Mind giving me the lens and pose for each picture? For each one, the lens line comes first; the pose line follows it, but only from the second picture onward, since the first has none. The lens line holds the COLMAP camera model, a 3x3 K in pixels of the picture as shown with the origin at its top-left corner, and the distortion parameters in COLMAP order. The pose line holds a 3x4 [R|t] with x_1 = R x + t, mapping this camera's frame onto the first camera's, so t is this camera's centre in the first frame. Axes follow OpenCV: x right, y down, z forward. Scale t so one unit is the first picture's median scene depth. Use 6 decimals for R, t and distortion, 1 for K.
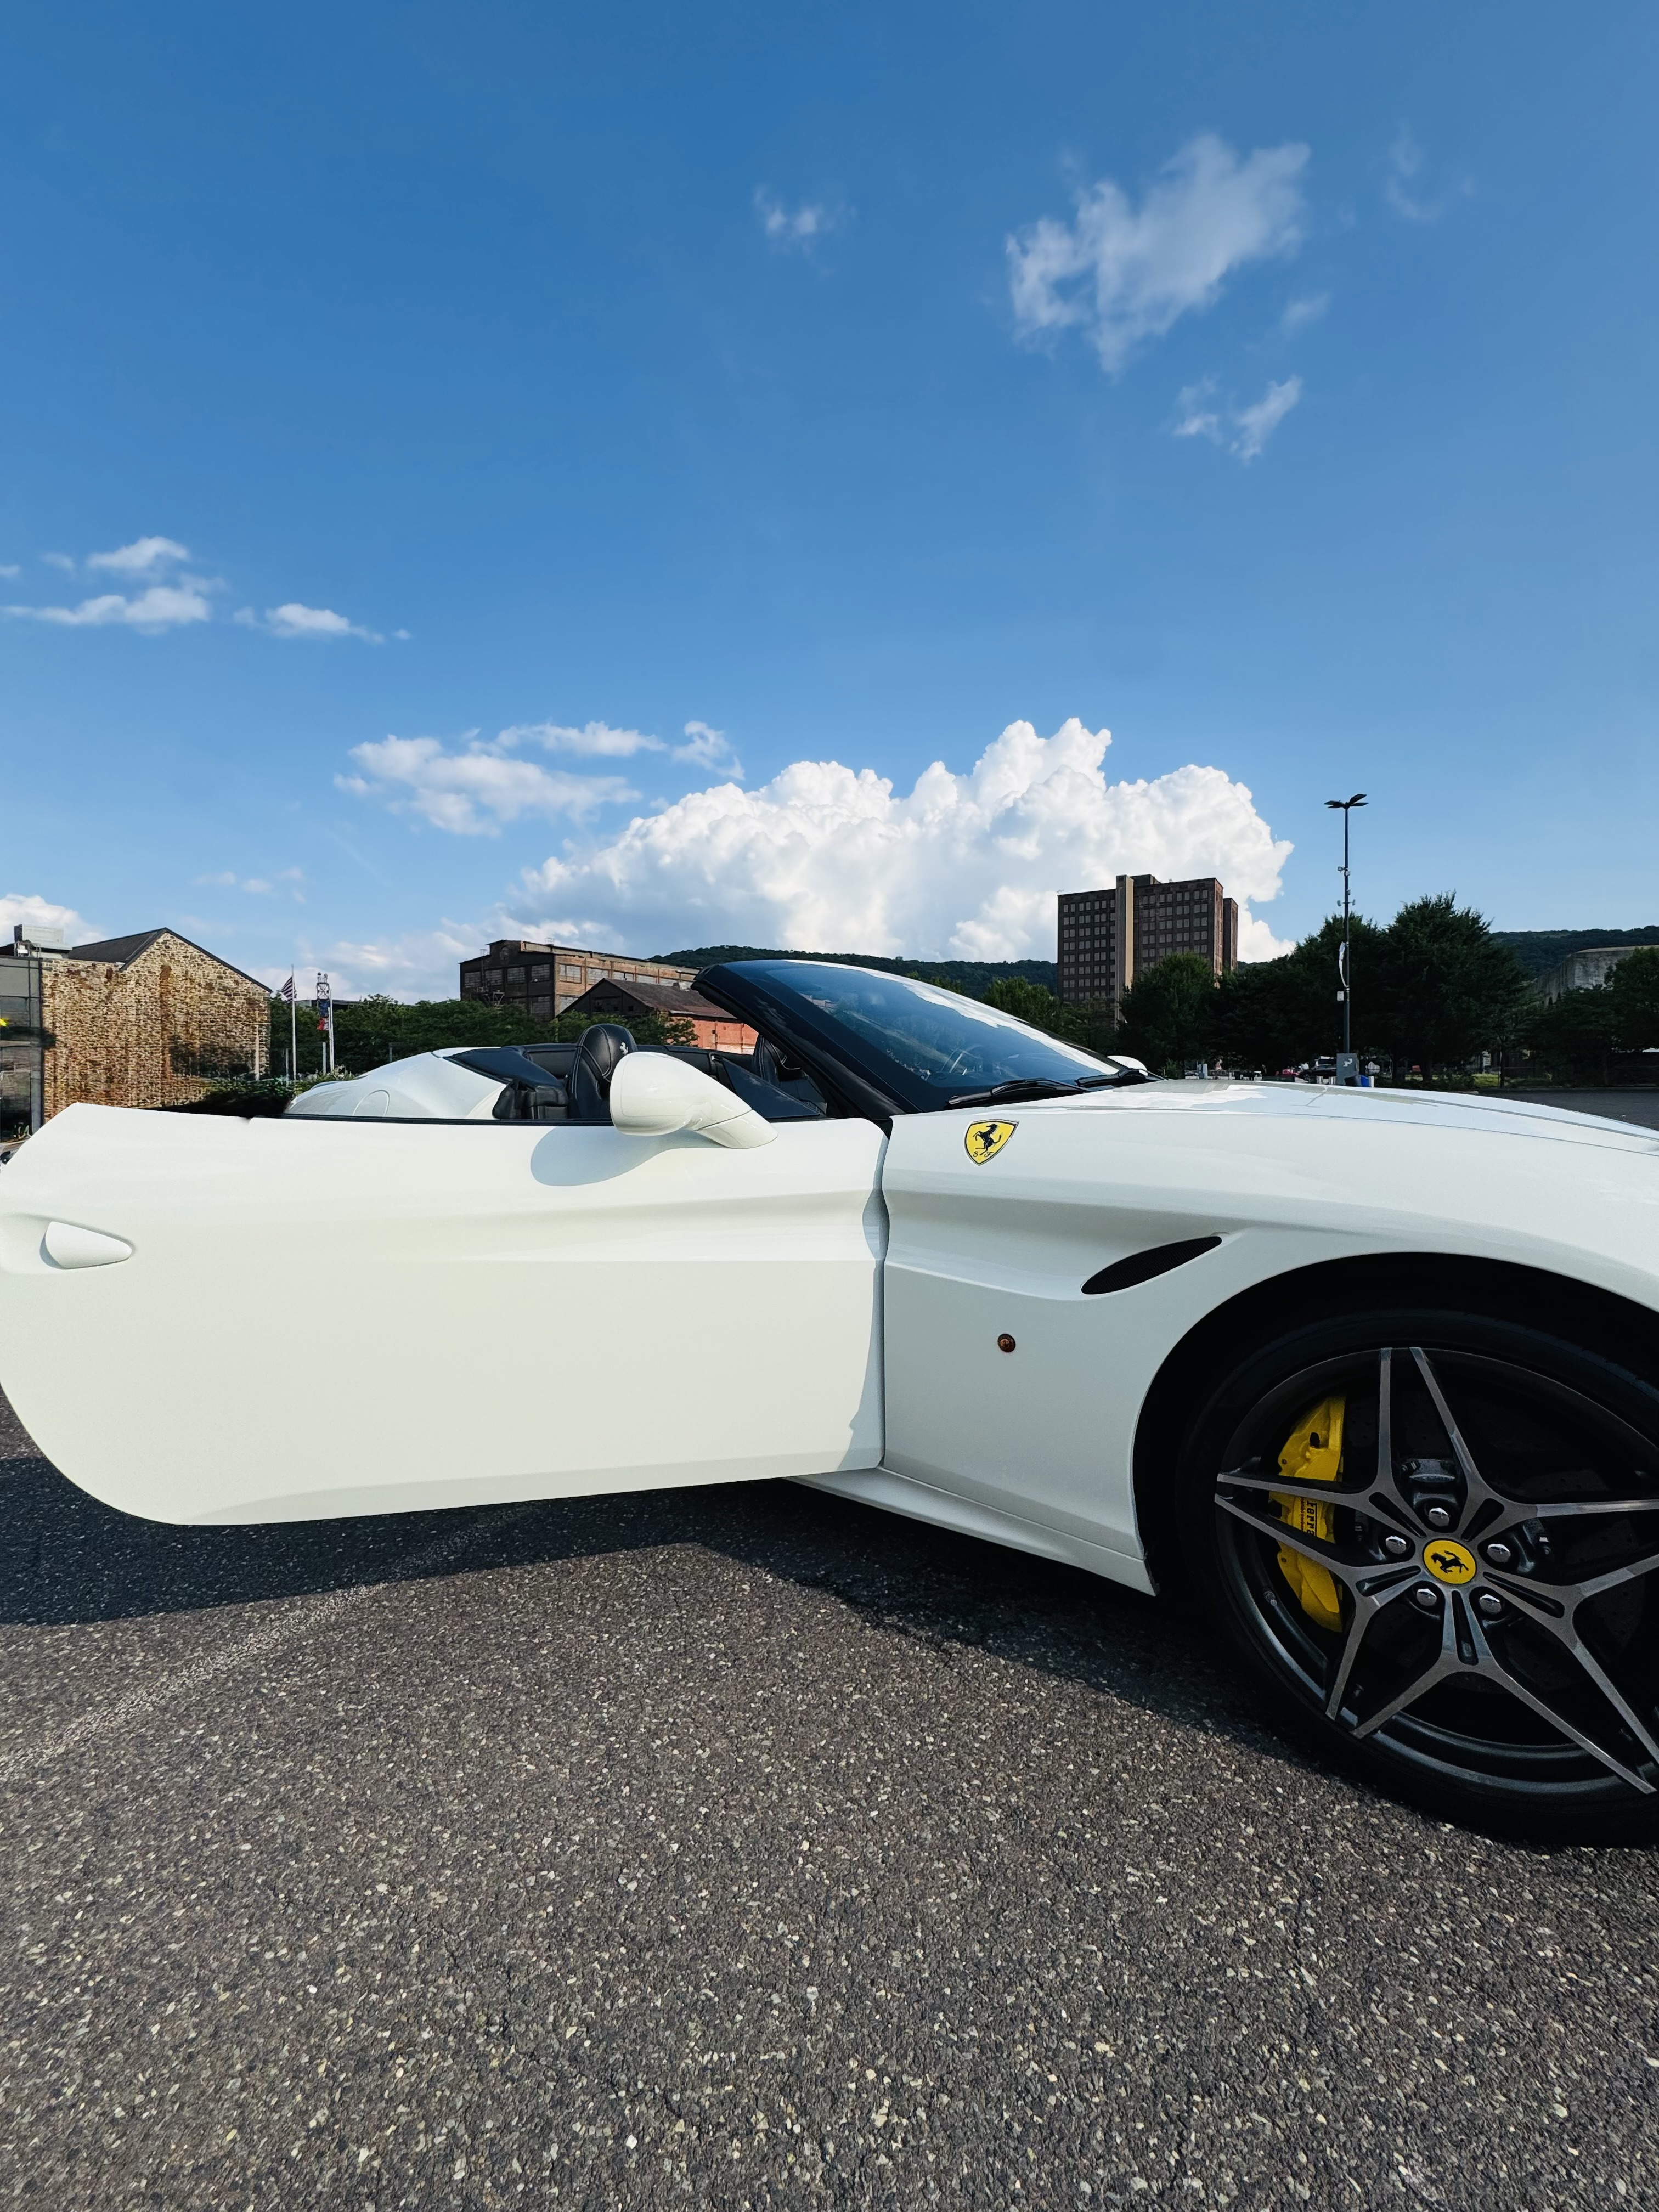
lens RADIAL K [[886.9, 0, 834.7], [0, 886.9, 1103.4], [0, 0, 1]] dist [-0.003747, 0.000260]
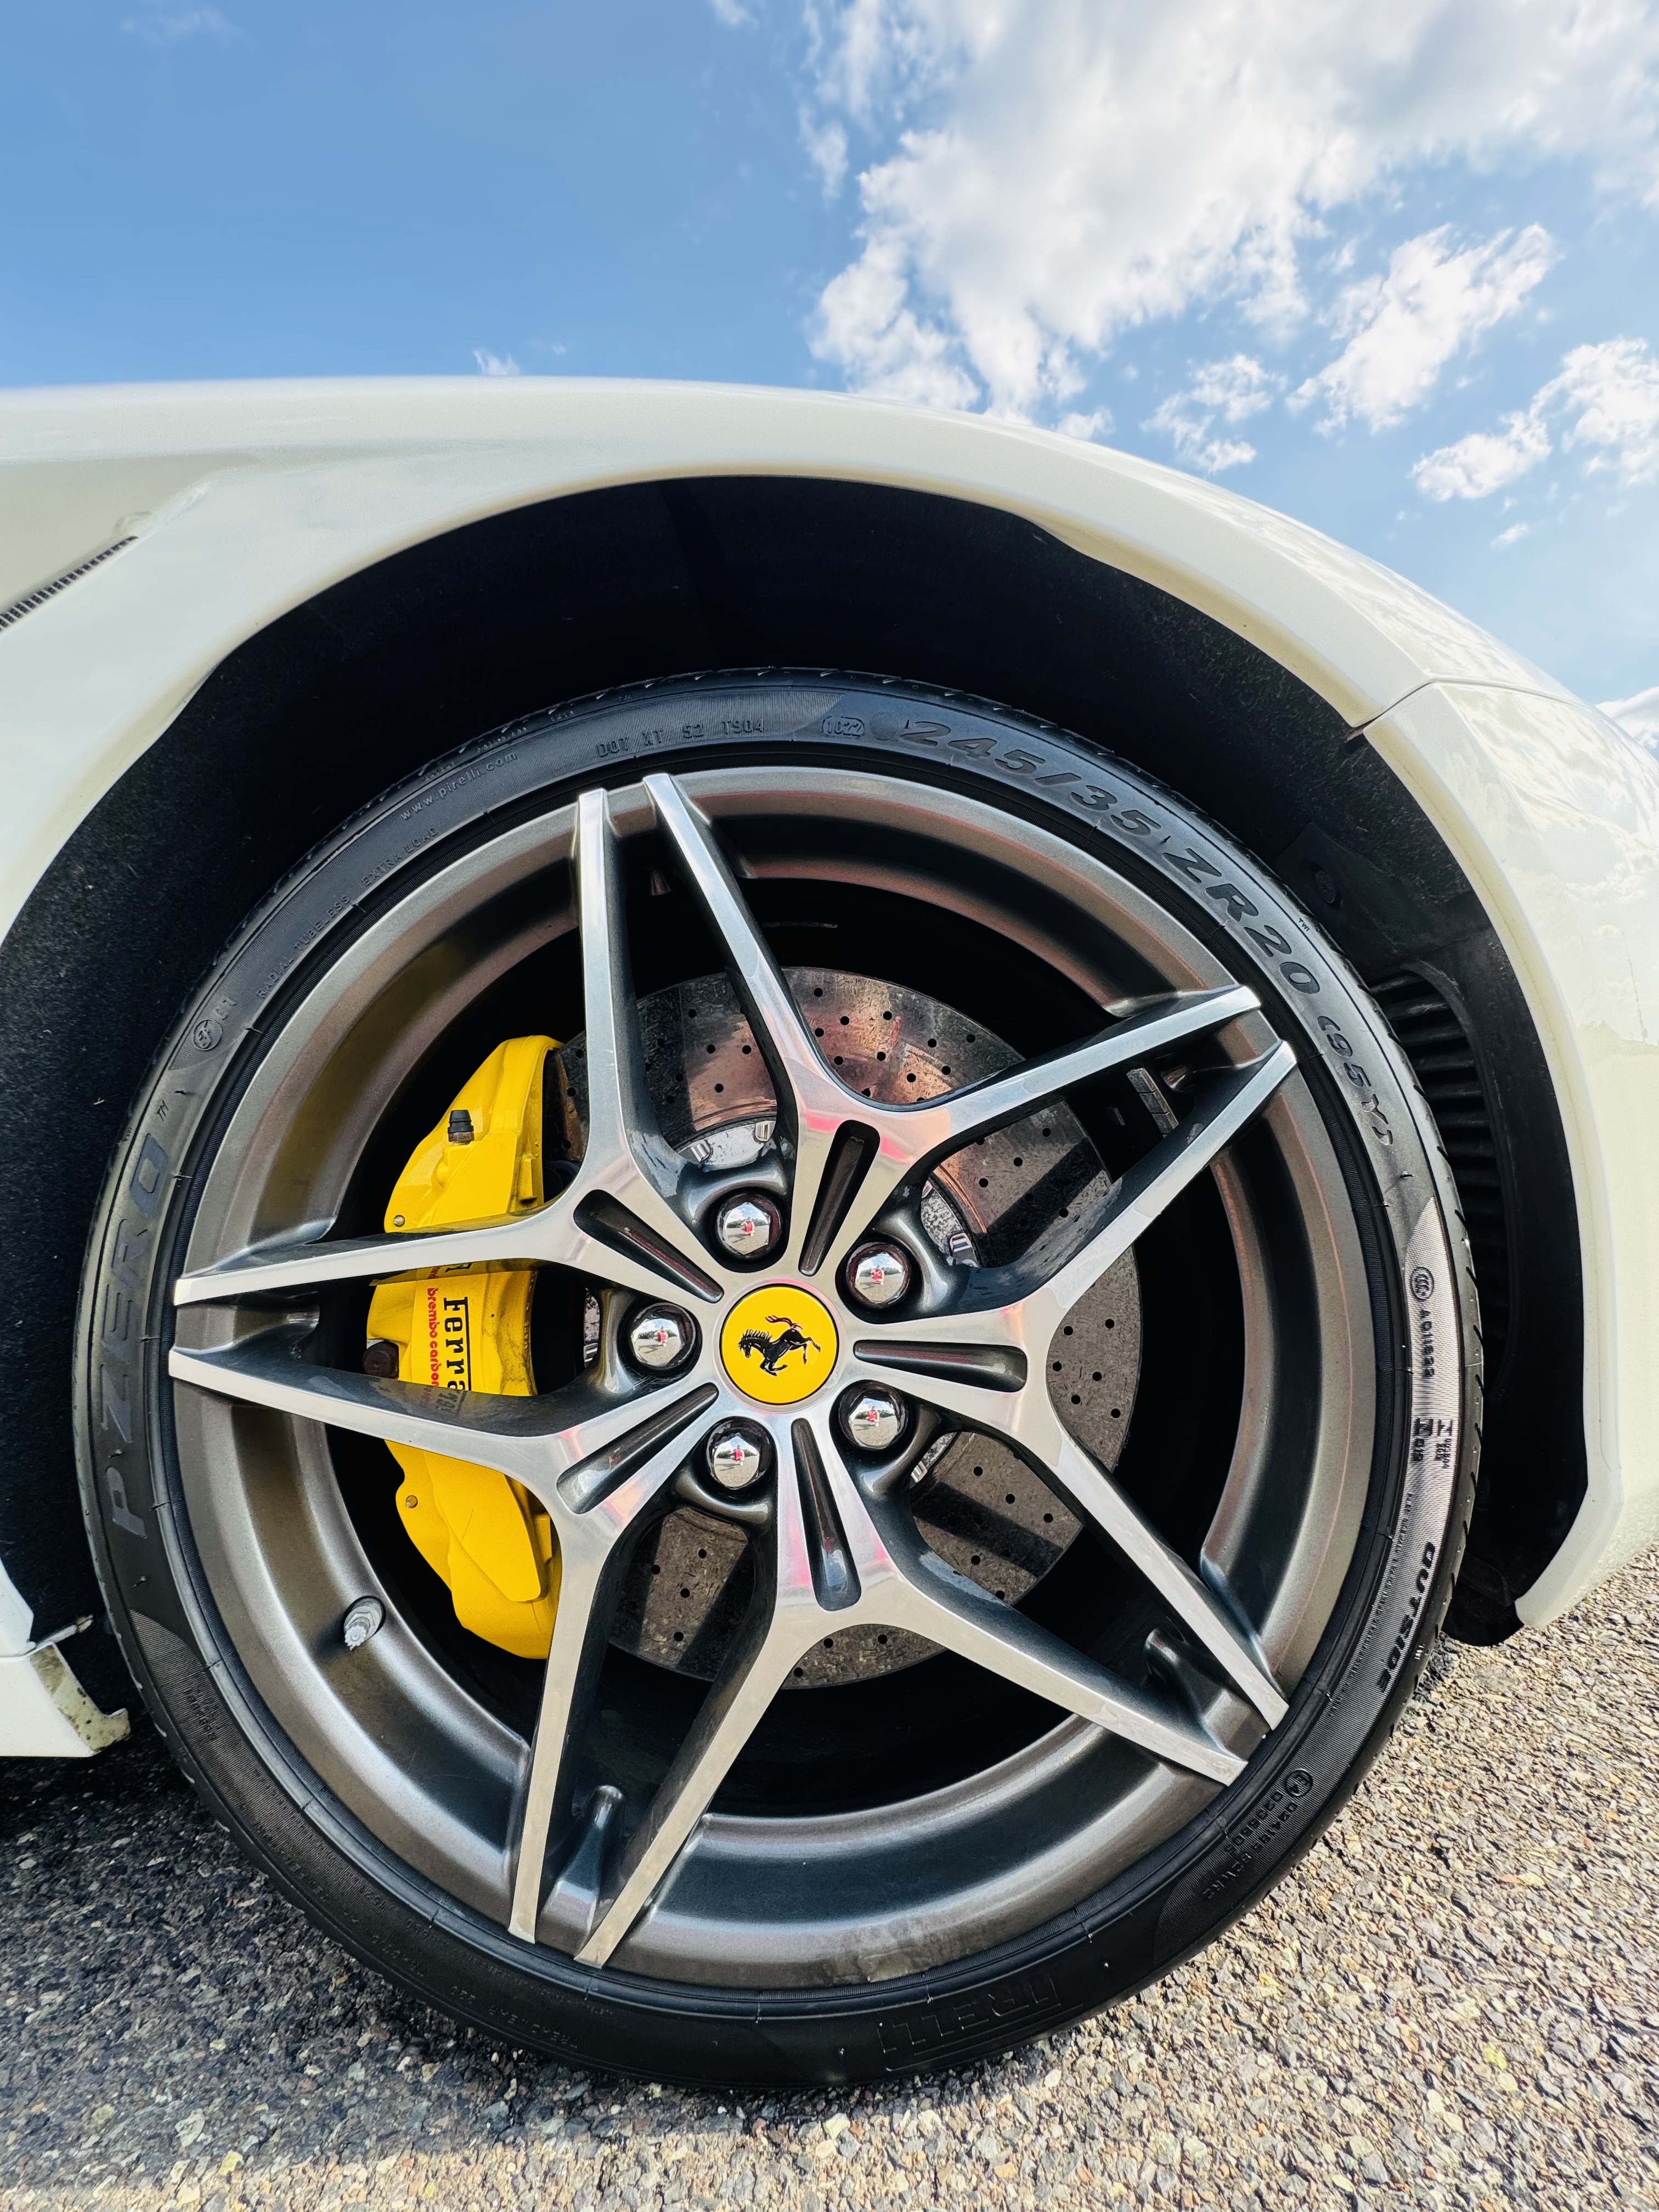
lens RADIAL K [[886.9, 0, 834.7], [0, 886.9, 1103.4], [0, 0, 1]] dist [-0.003747, 0.000260]
pose [[0.819168, -0.020904, 0.573172, 0.497388], [0.082807, 0.993176, -0.082124, 0.446829], [-0.567544, 0.114735, 0.815310, 0.663818]]
